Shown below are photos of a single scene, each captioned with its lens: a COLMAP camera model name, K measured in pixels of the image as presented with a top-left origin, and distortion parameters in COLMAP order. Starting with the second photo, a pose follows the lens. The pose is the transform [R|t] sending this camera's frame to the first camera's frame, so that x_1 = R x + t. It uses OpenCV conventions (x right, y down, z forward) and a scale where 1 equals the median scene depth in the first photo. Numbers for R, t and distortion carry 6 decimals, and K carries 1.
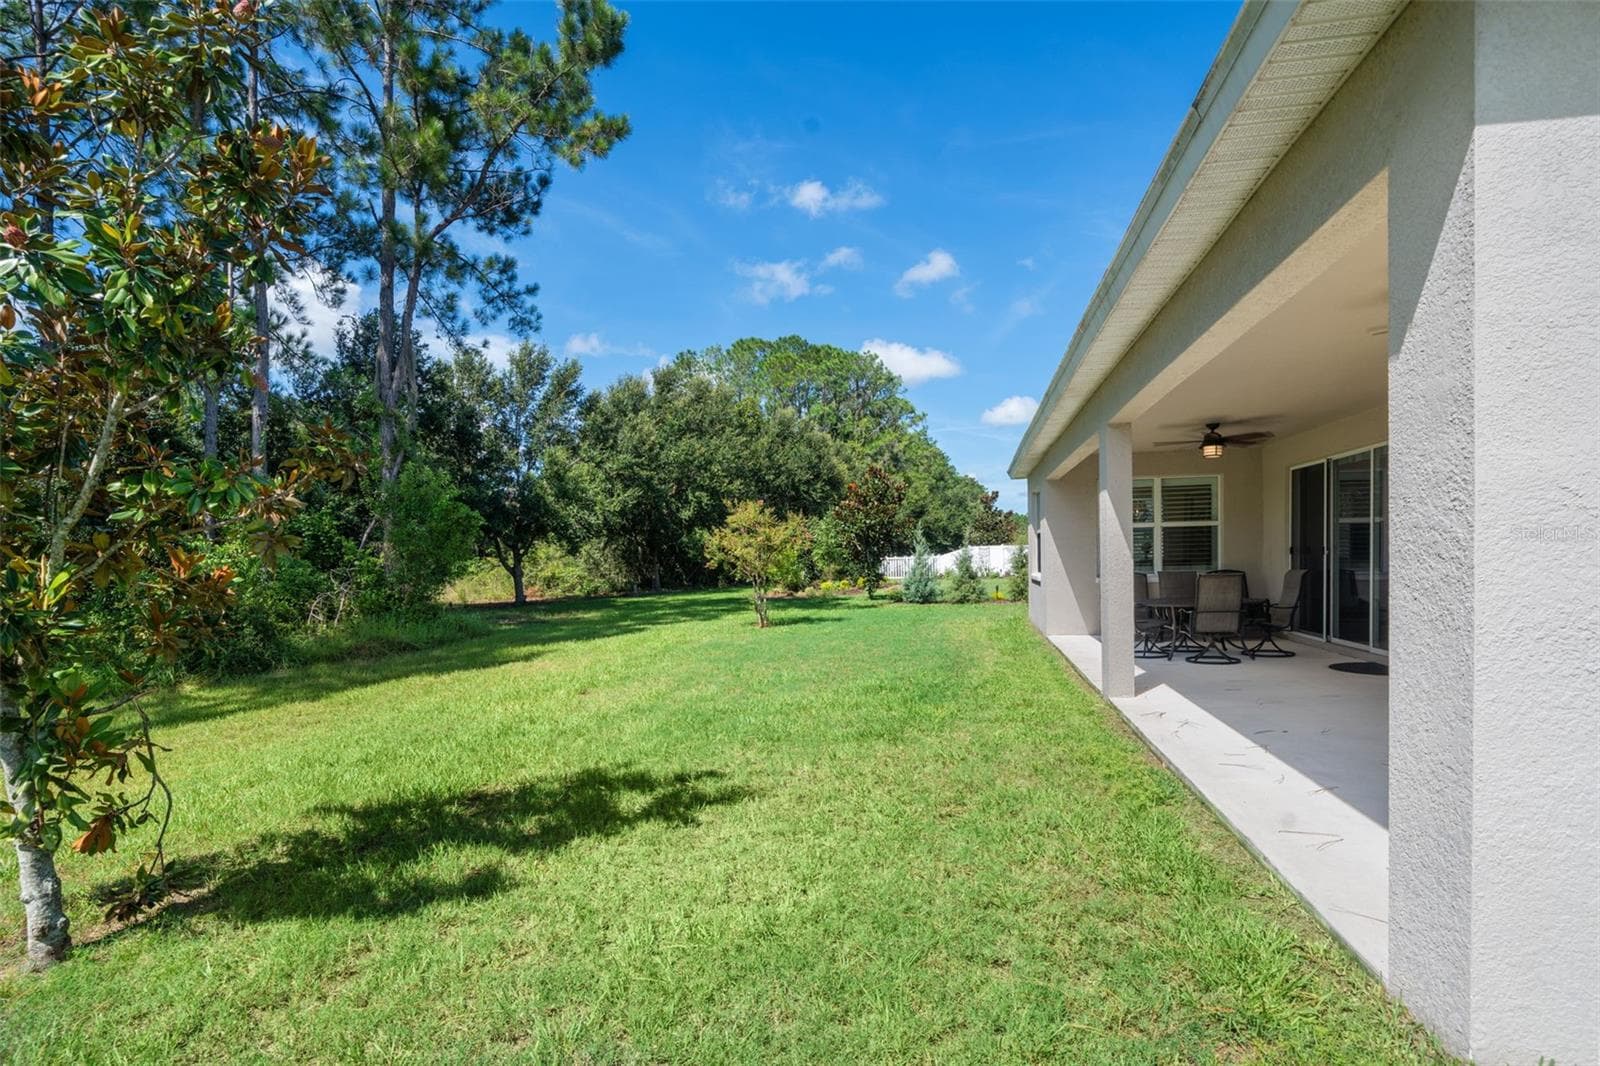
lens RADIAL K [[823.8, 0, 799.8], [0, 823.8, 570.6], [0, 0, 1]] dist [-0.002921, -0.000224]
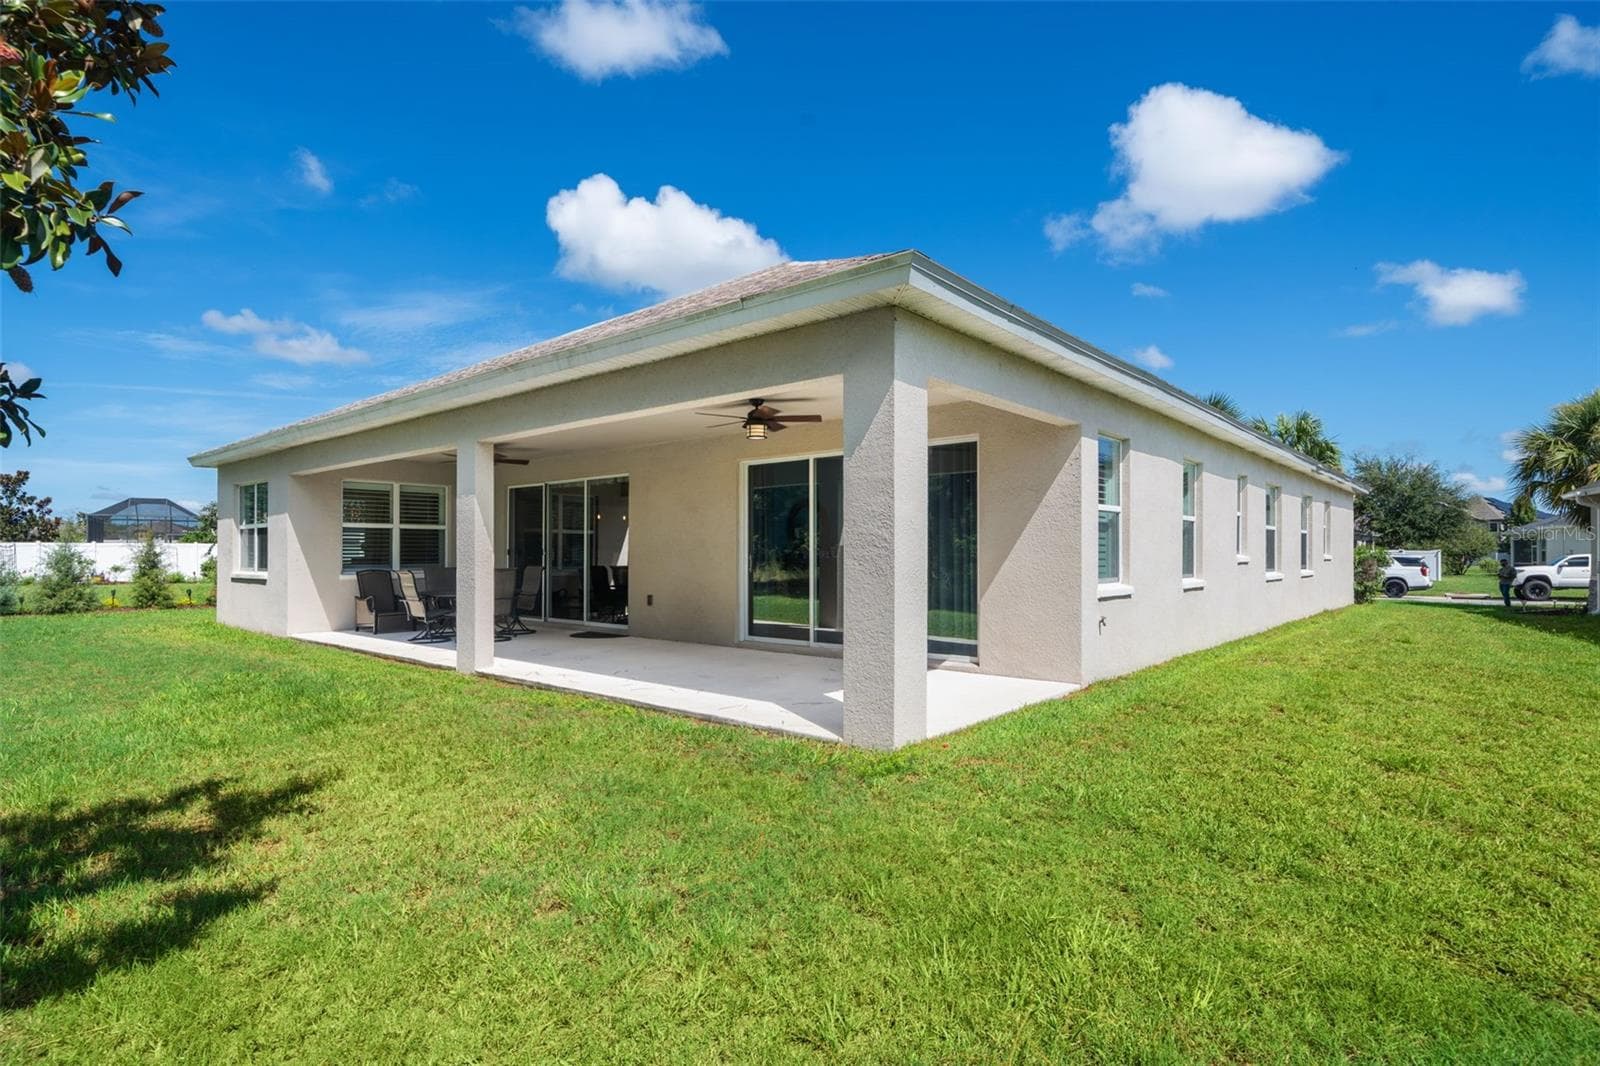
lens RADIAL K [[833.8, 0, 792.7], [0, 833.8, 521.1], [0, 0, 1]] dist [-0.001524, -0.000216]
pose [[0.480931, 0.055027, 0.875030, -0.164987], [0.005387, 0.997824, -0.065710, 0.007670], [-0.876742, 0.036316, 0.479588, 0.004166]]
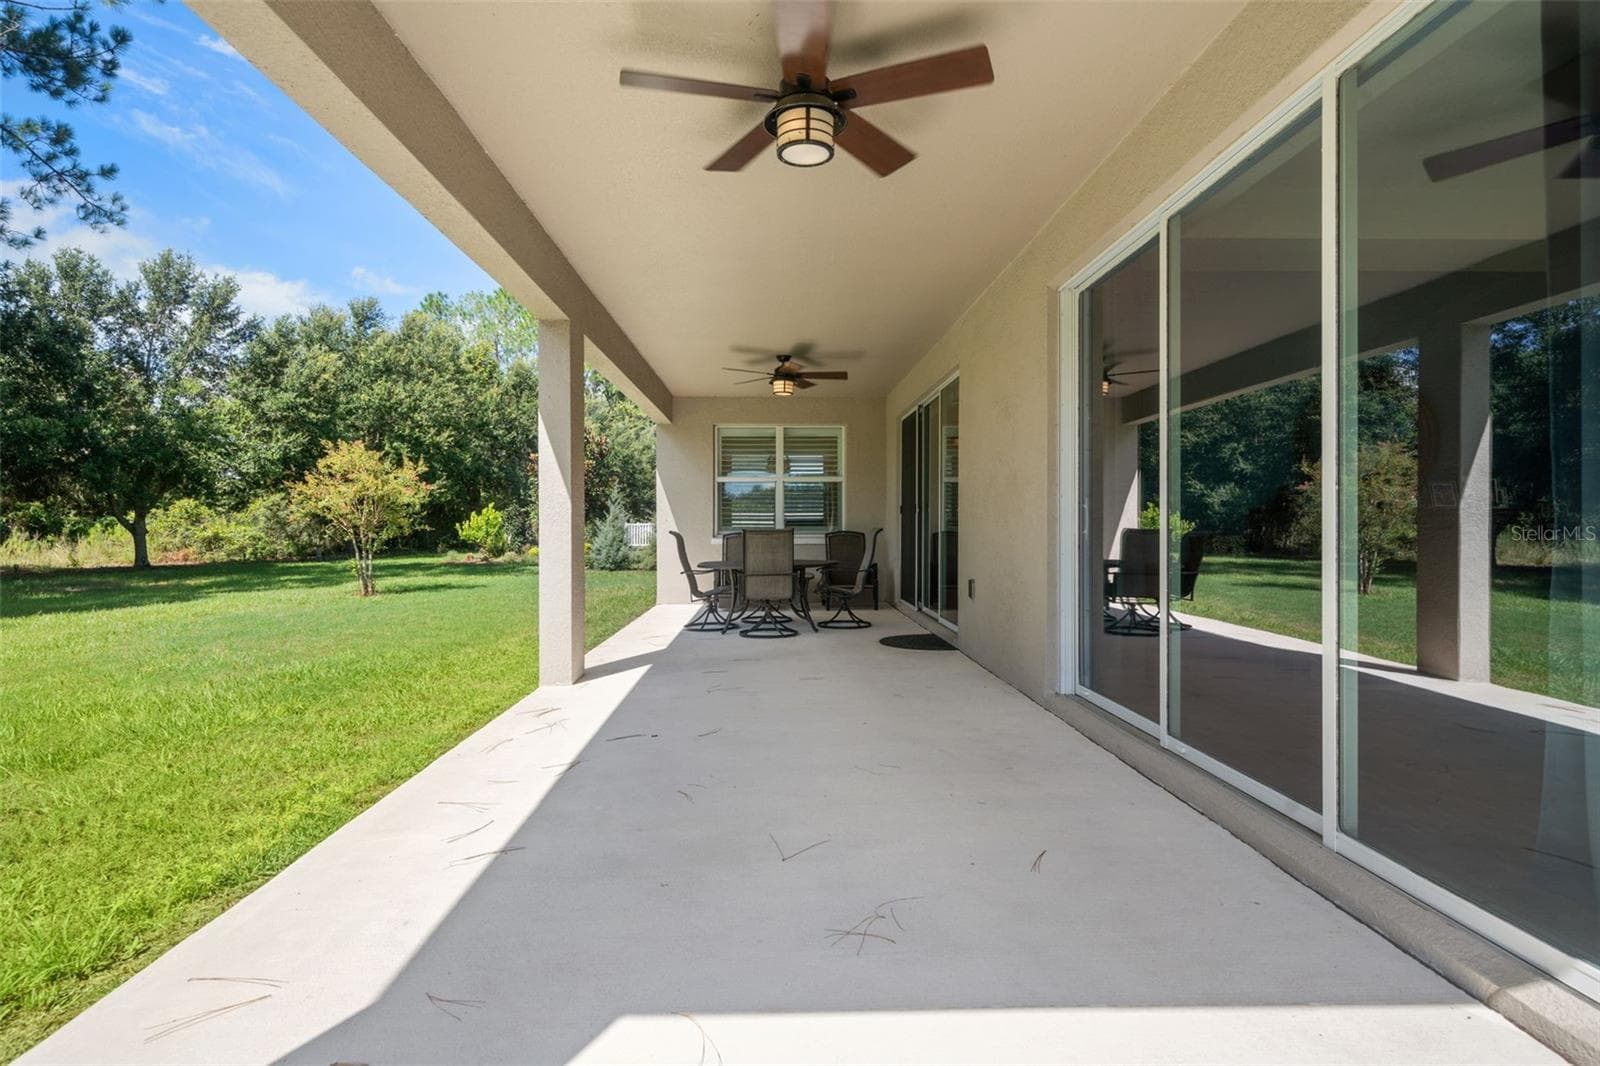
lens RADIAL K [[833.8, 0, 792.7], [0, 833.8, 521.1], [0, 0, 1]] dist [-0.001524, -0.000216]
pose [[0.973604, 0.021737, 0.227205, 0.145088], [-0.016236, 0.999529, -0.026054, 0.007311], [-0.227664, 0.021677, 0.973498, 0.072193]]
